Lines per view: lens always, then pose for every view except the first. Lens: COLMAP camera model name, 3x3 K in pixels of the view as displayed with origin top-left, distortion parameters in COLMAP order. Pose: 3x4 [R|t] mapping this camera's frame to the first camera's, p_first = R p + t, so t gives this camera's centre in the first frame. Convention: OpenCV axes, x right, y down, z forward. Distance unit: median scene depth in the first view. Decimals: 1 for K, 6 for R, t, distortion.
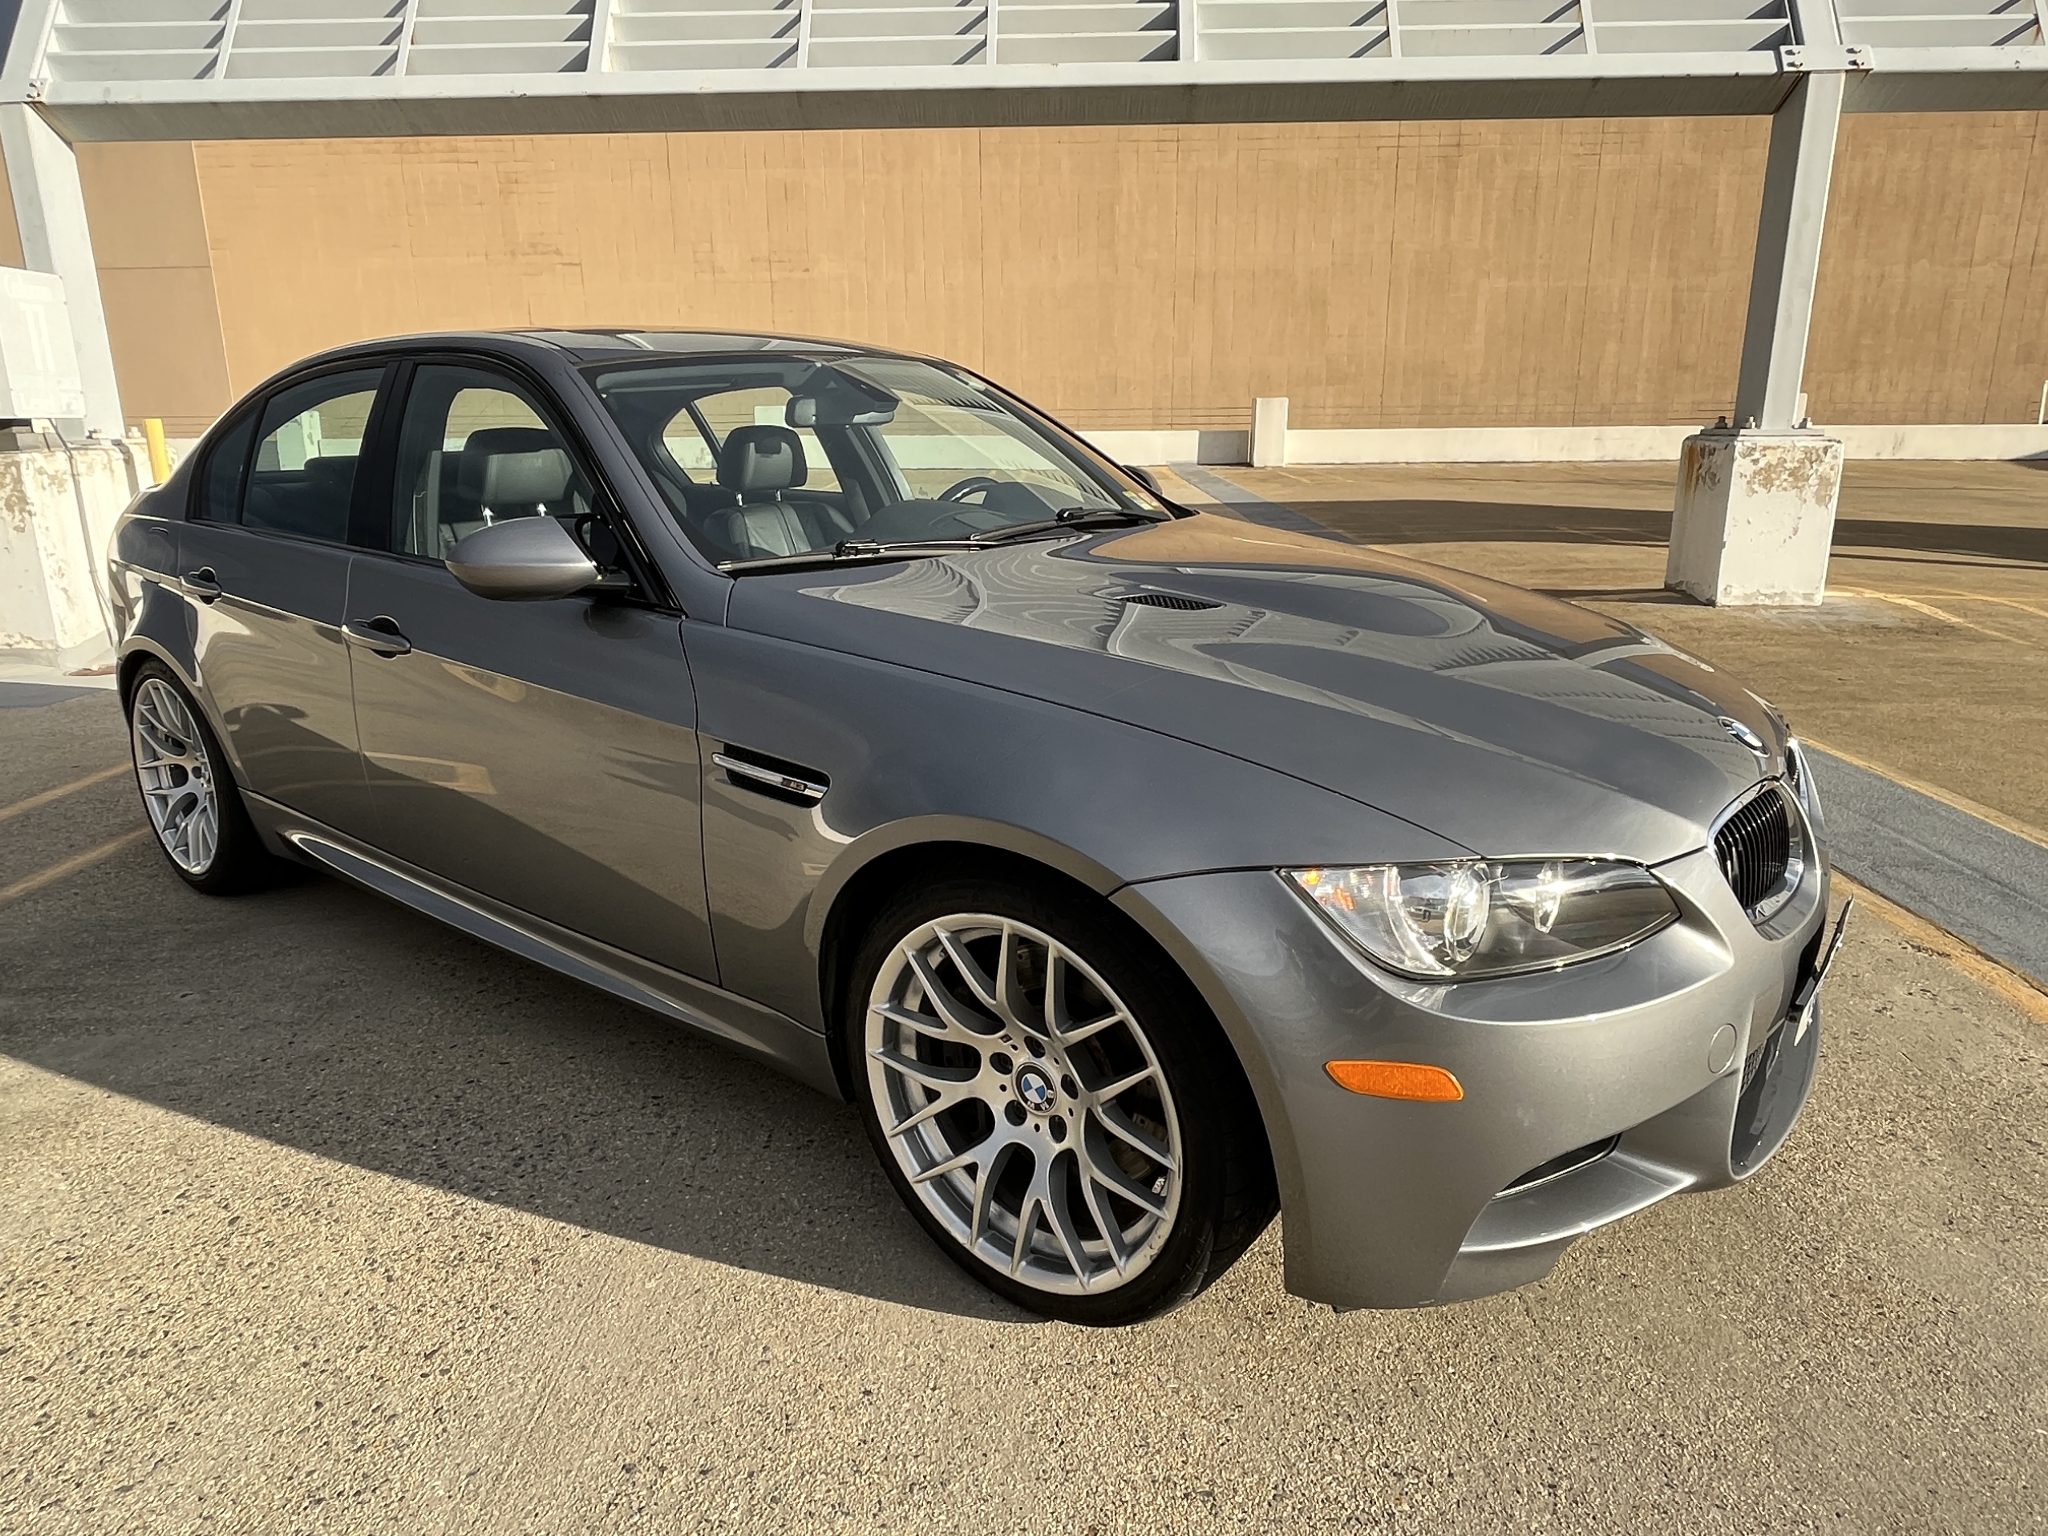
lens RADIAL K [[1262.0, 0, 1012.1], [0, 1262.0, 752.0], [0, 0, 1]] dist [-0.004942, -0.001448]
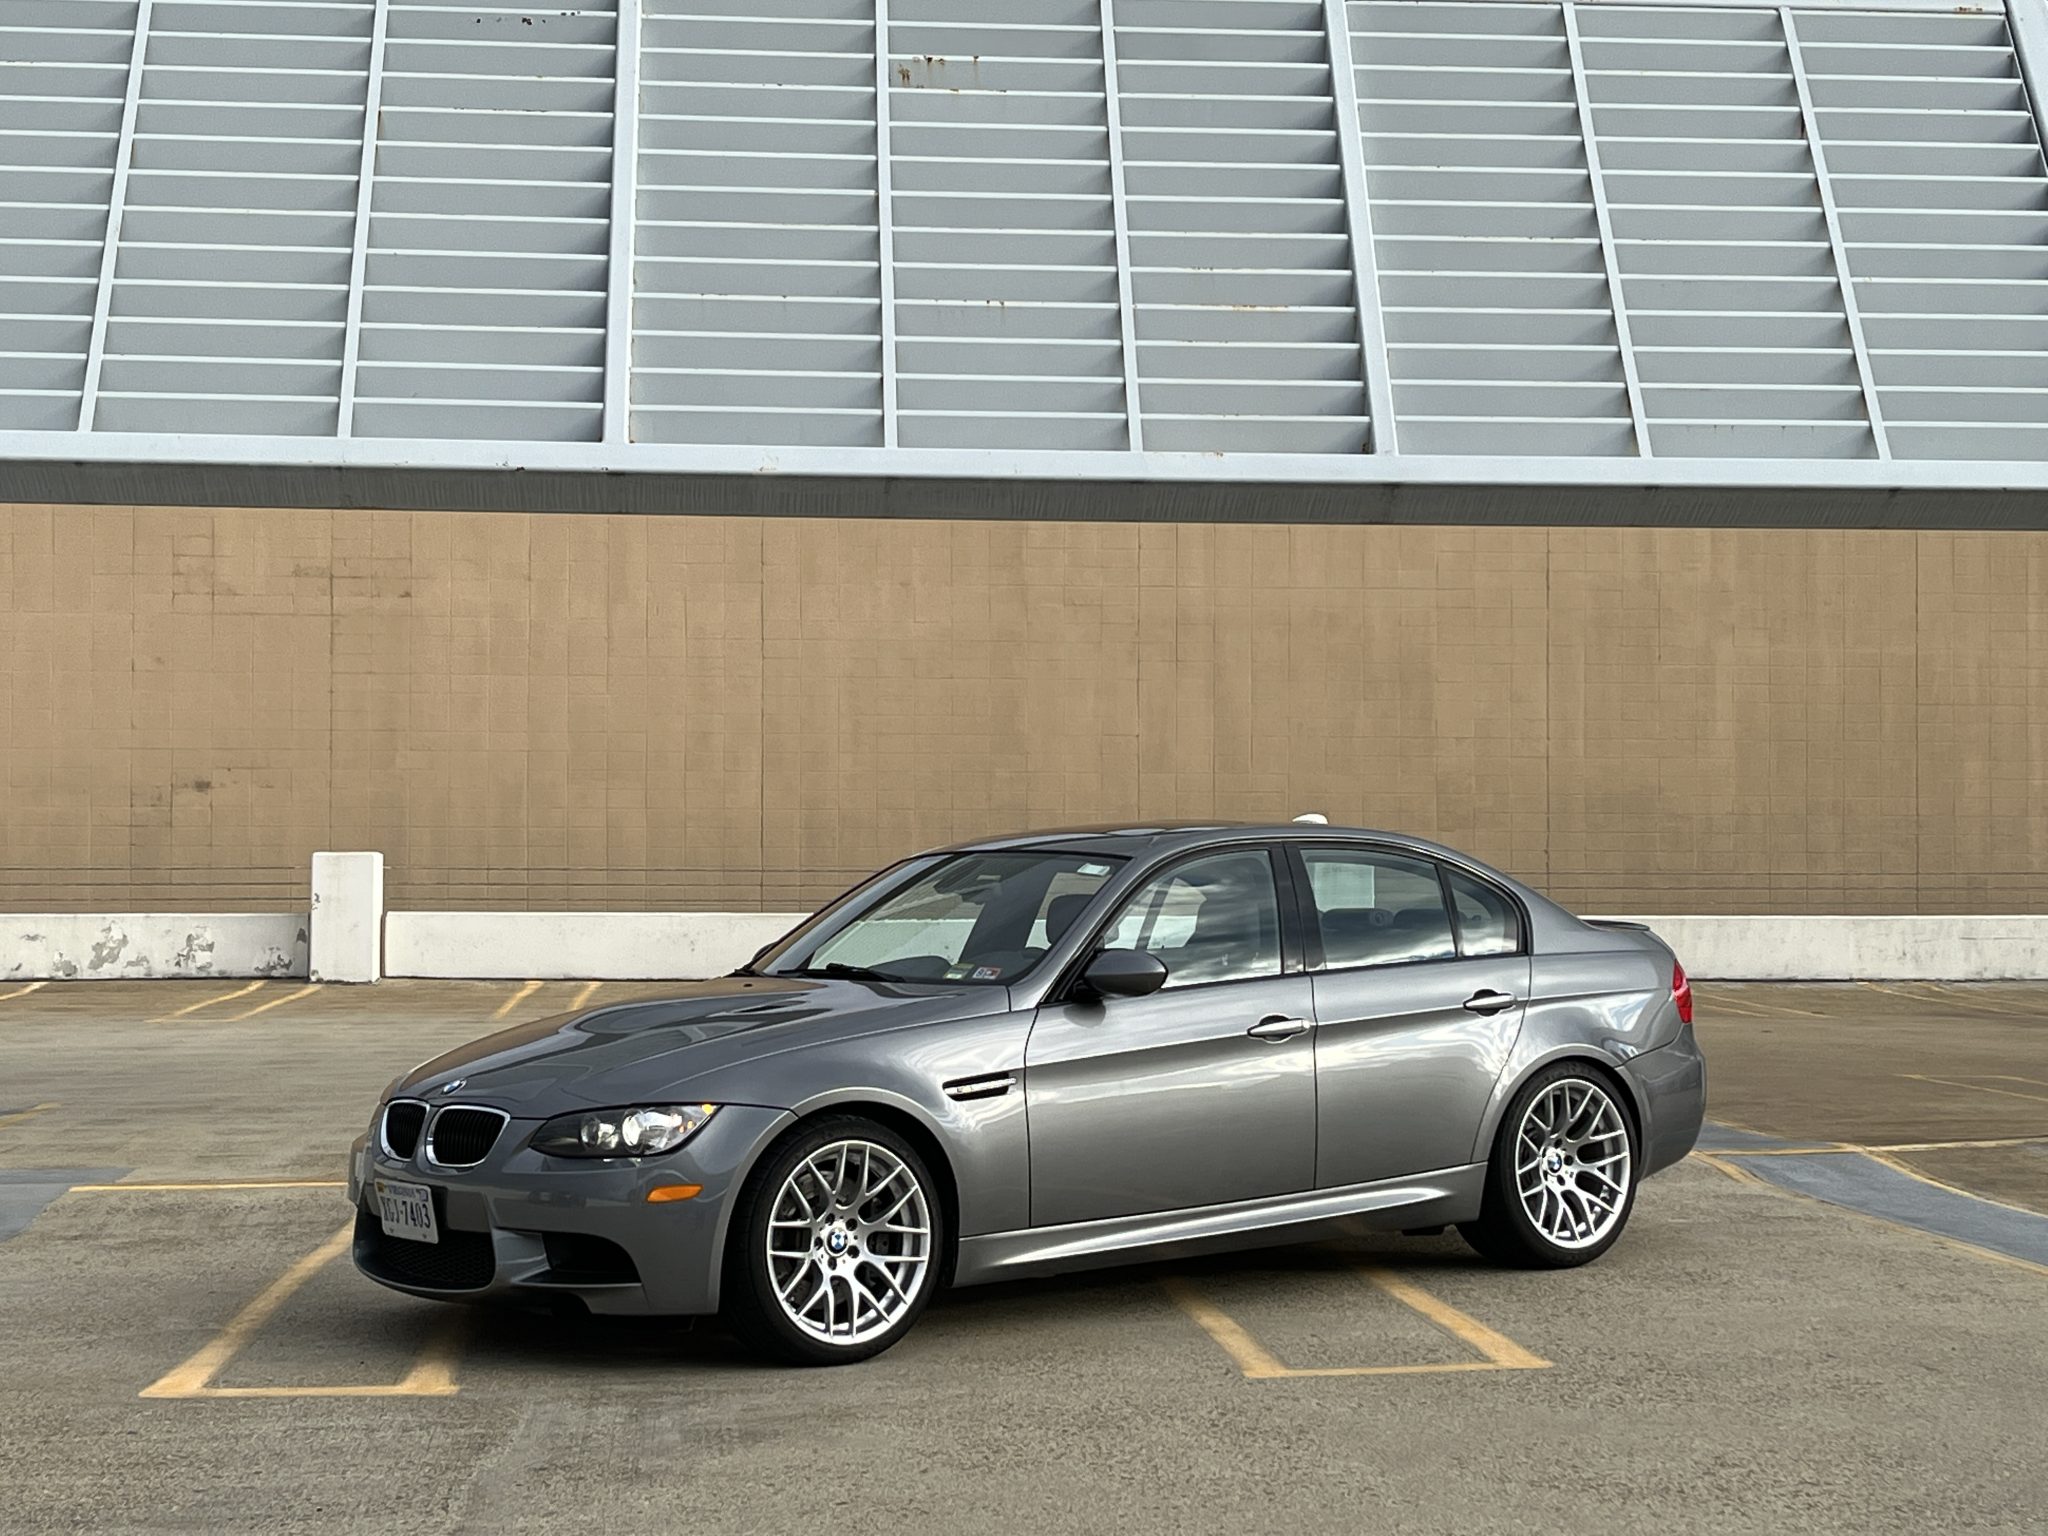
lens RADIAL K [[3172.3, 0, 1014.7], [0, 3172.3, 777.1], [0, 0, 1]] dist [0.091129, 0.000000]
pose [[0.991610, 0.014872, 0.128406, -0.302172], [0.022883, 0.957475, -0.287607, 0.184122], [-0.127223, 0.288132, 0.949102, -0.701444]]
